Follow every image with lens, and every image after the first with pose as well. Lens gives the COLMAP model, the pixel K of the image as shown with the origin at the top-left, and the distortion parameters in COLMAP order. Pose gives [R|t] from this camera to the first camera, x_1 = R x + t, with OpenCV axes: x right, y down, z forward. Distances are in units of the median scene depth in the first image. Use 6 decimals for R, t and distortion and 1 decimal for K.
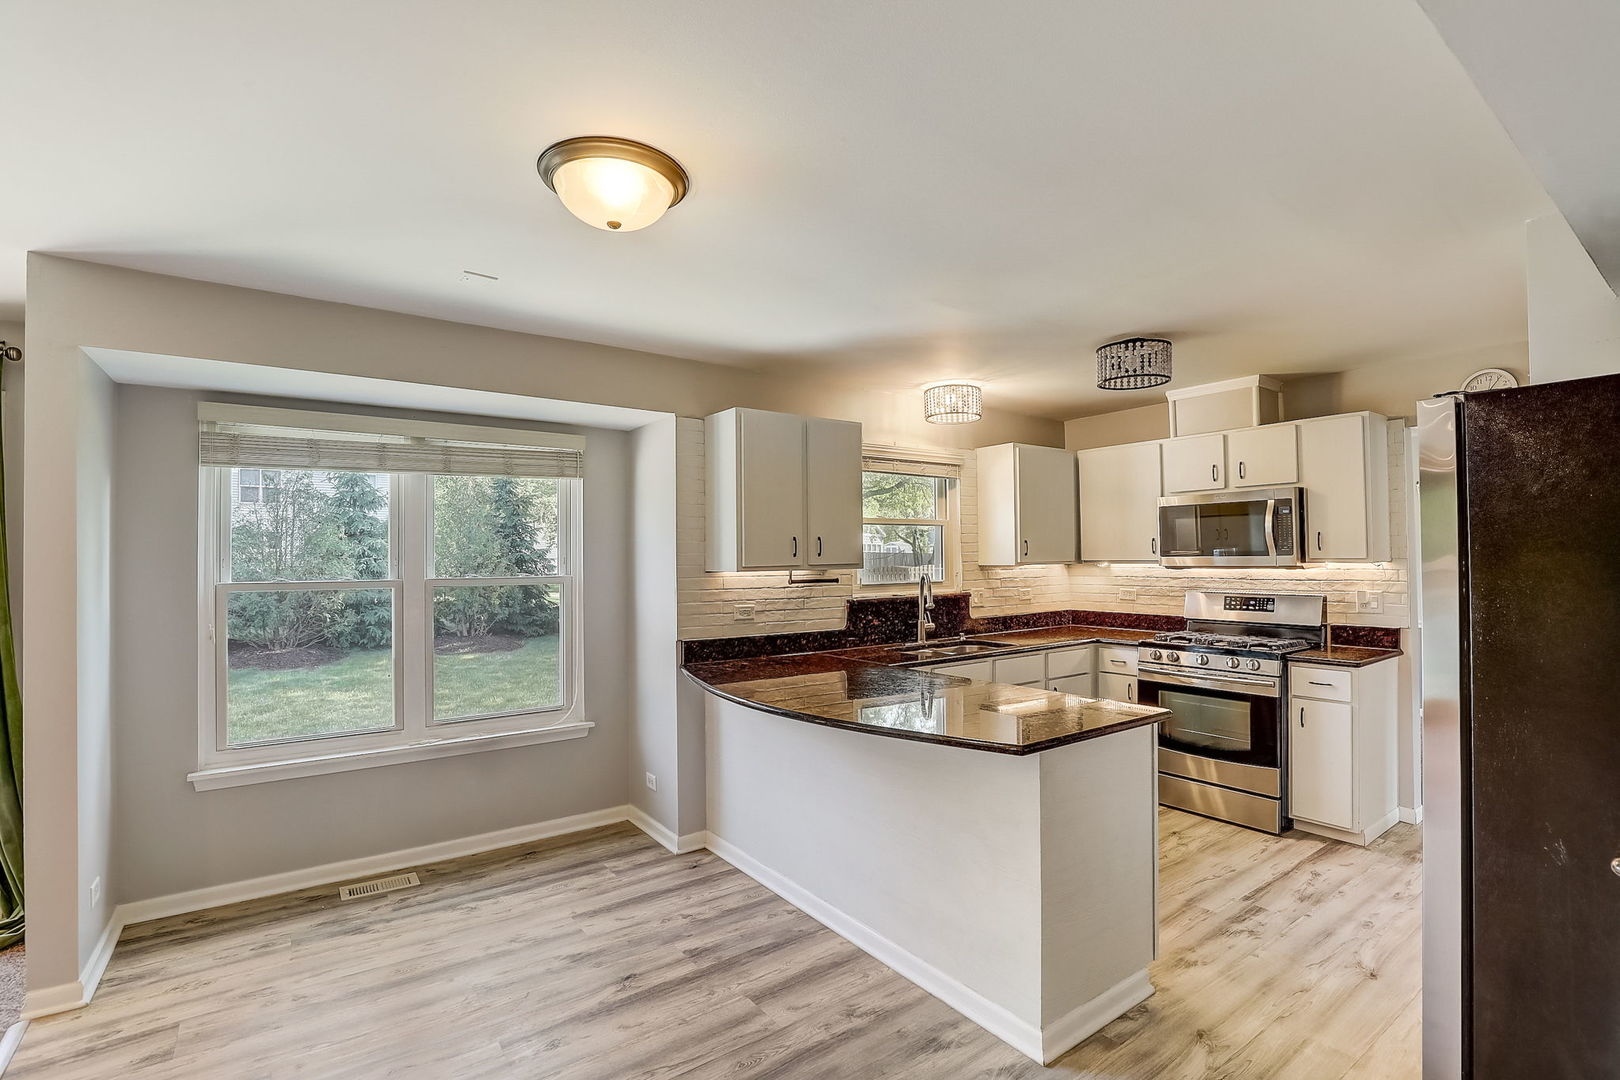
lens RADIAL K [[735.7, 0, 811.0], [0, 735.7, 570.5], [0, 0, 1]] dist [-0.021067, 0.000578]
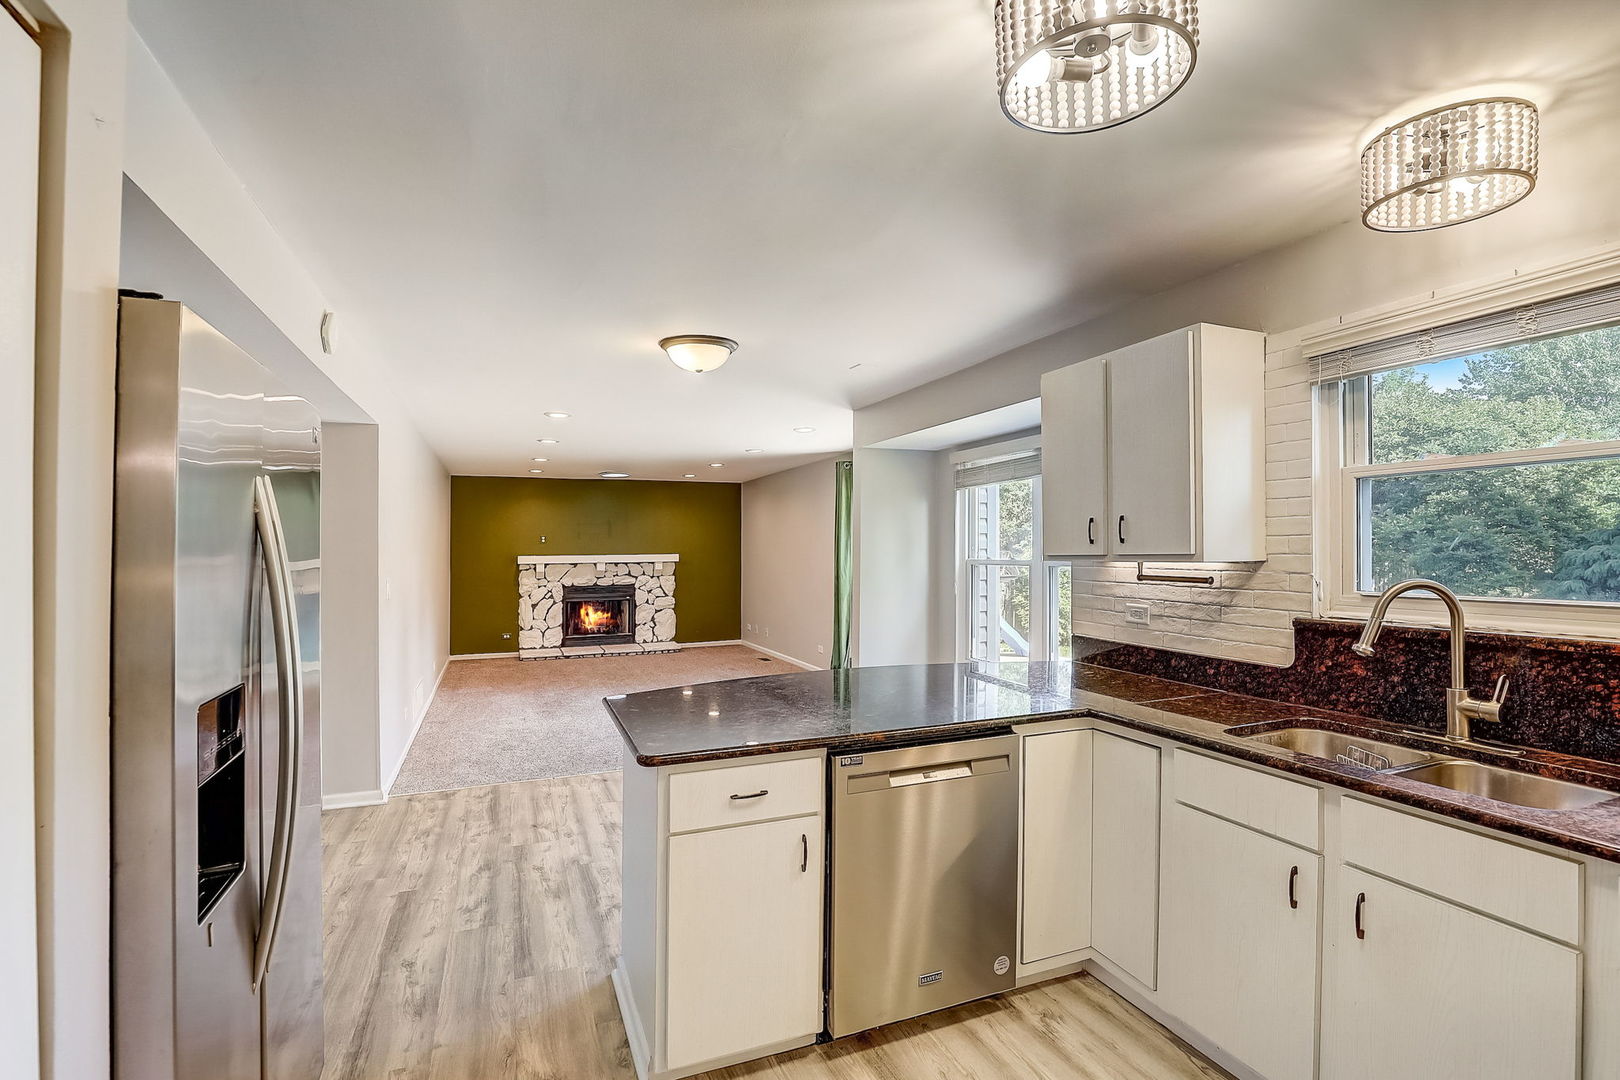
lens RADIAL K [[756.2, 0, 802.9], [0, 756.2, 513.7], [0, 0, 1]] dist [-0.018268, 0.000625]
pose [[-0.242617, -0.031500, -0.969611, 0.742940], [-0.001892, 0.999486, -0.031998, -0.022272], [0.970120, -0.005929, -0.242552, 0.814453]]
